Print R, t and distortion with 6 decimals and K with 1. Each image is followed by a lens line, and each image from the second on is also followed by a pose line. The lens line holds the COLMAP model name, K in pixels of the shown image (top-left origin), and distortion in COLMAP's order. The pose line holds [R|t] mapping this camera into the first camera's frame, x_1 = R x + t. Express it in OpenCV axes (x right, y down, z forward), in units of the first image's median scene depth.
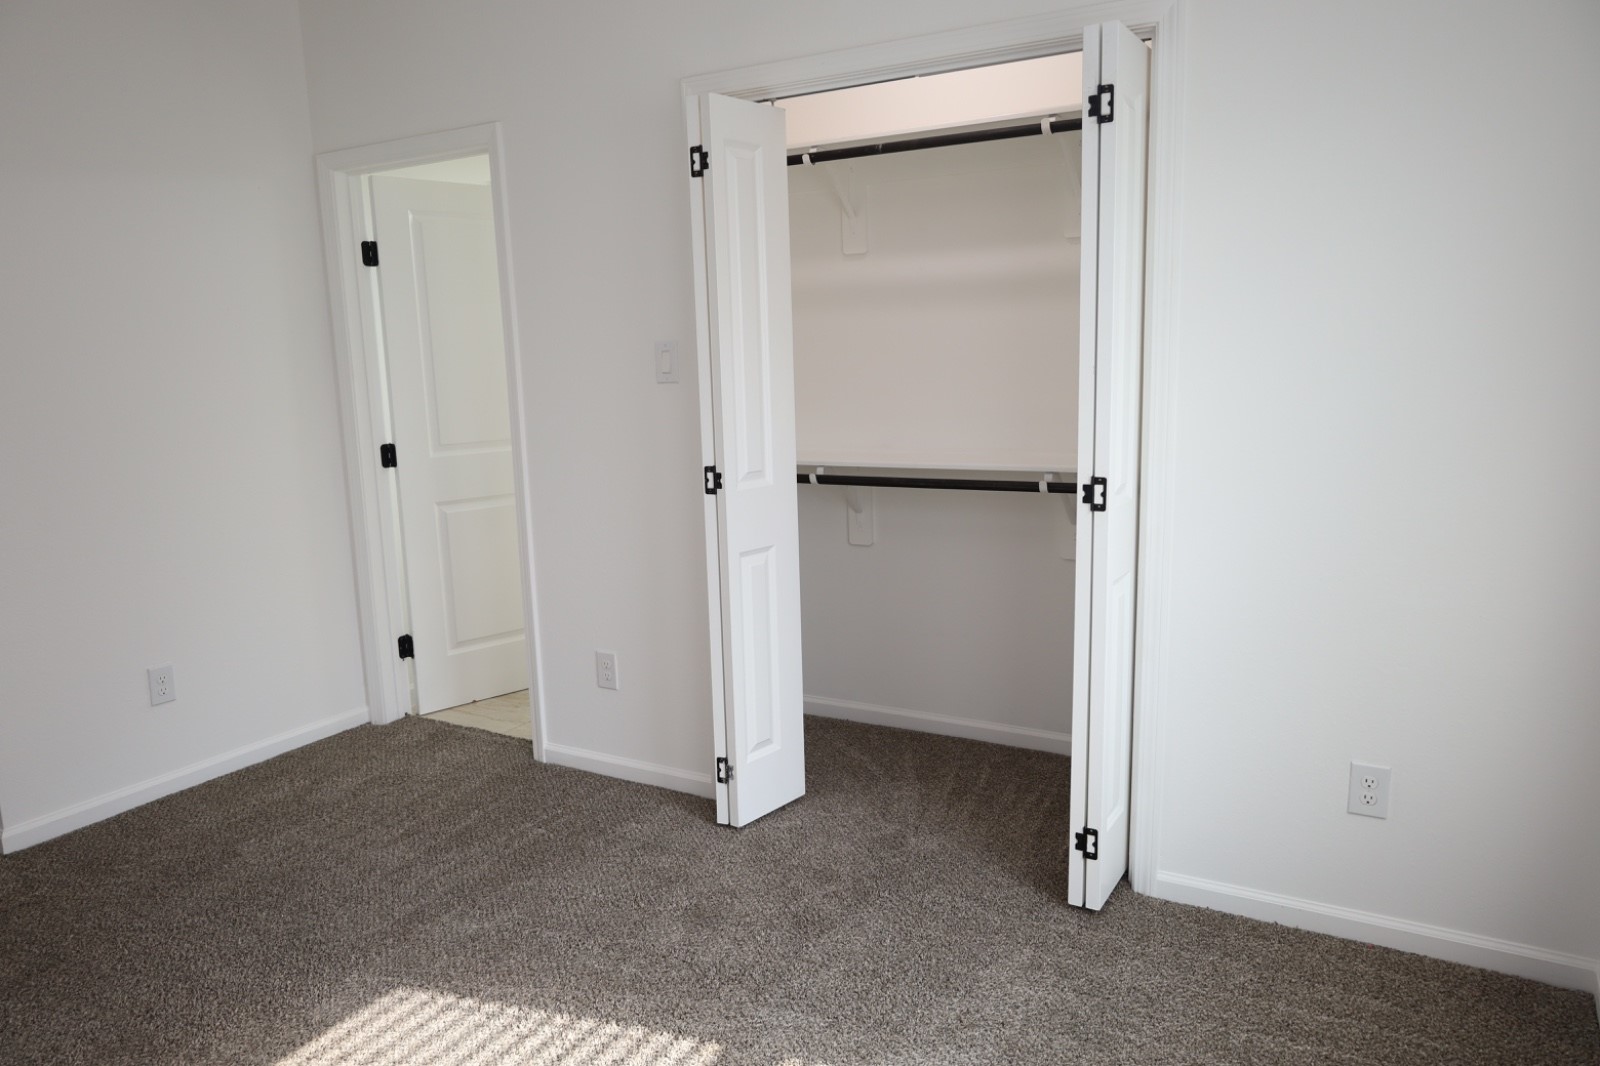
lens RADIAL K [[1089.5, 0, 800.8], [0, 1089.5, 531.4], [0, 0, 1]] dist [-0.001725, -0.000303]
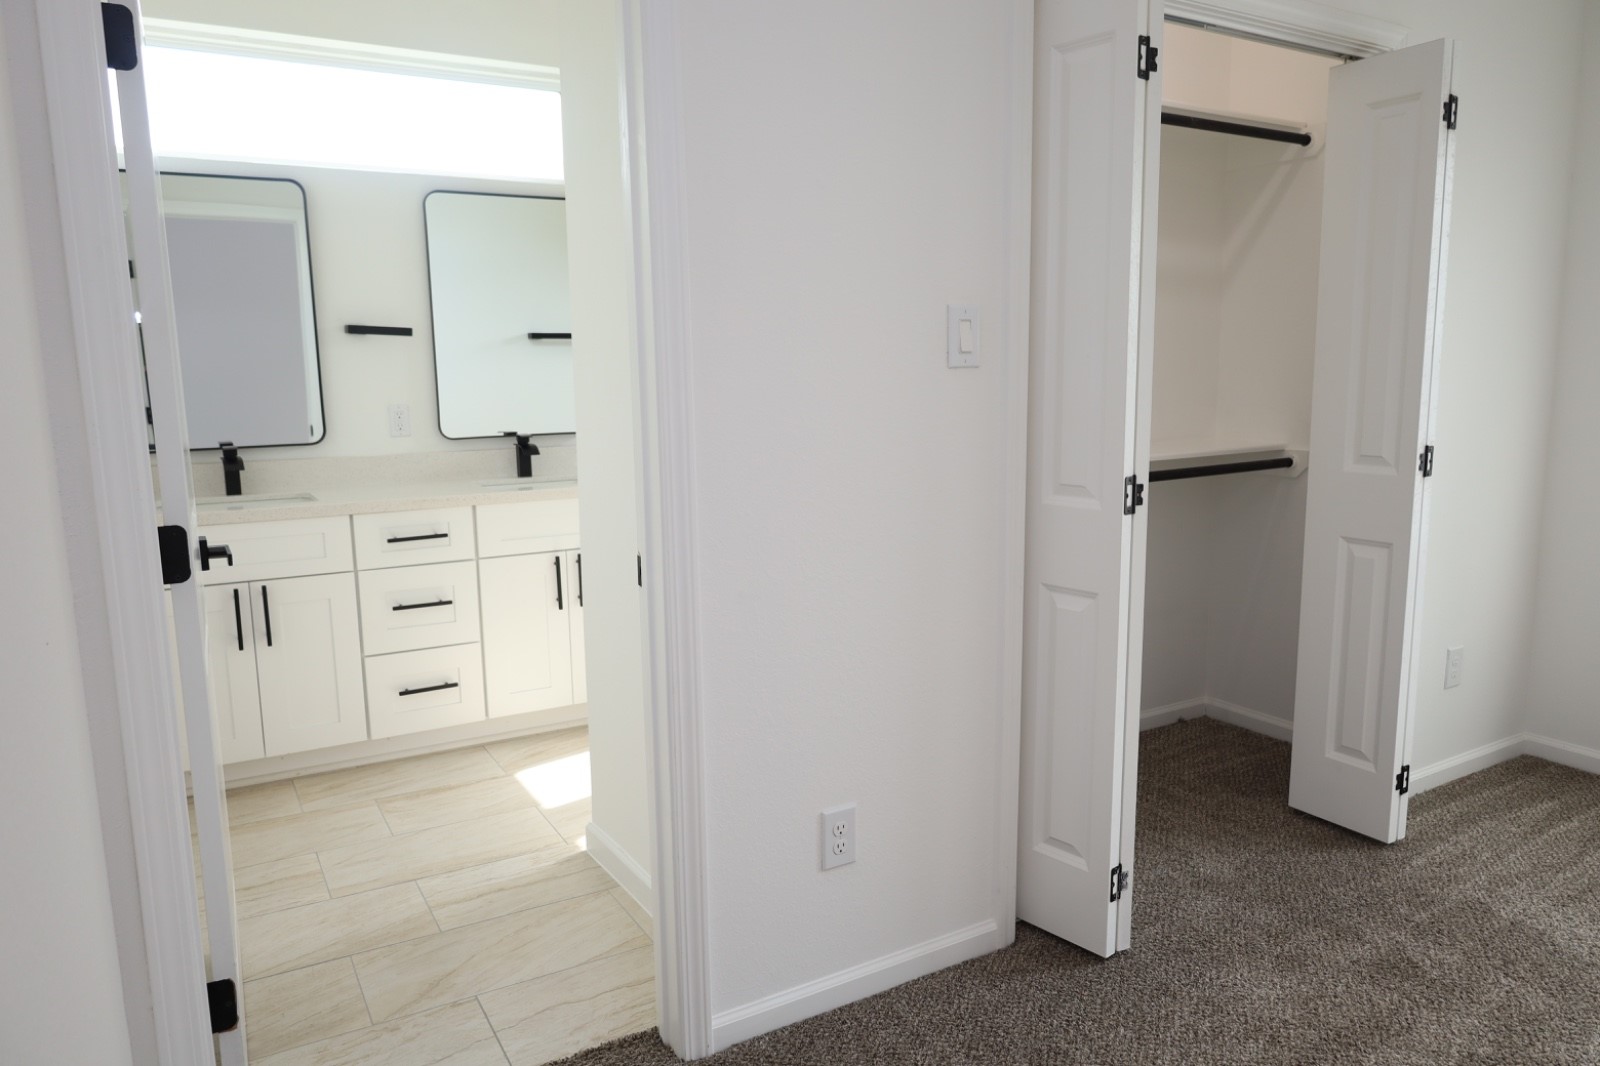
lens RADIAL K [[1089.5, 0, 801.4], [0, 1089.5, 536.2], [0, 0, 1]] dist [-0.001725, -0.000303]
pose [[0.486944, -0.117019, 0.865559, -0.875109], [0.145127, 0.988049, 0.051934, -0.094370], [-0.861292, 0.100327, 0.498107, 0.867901]]
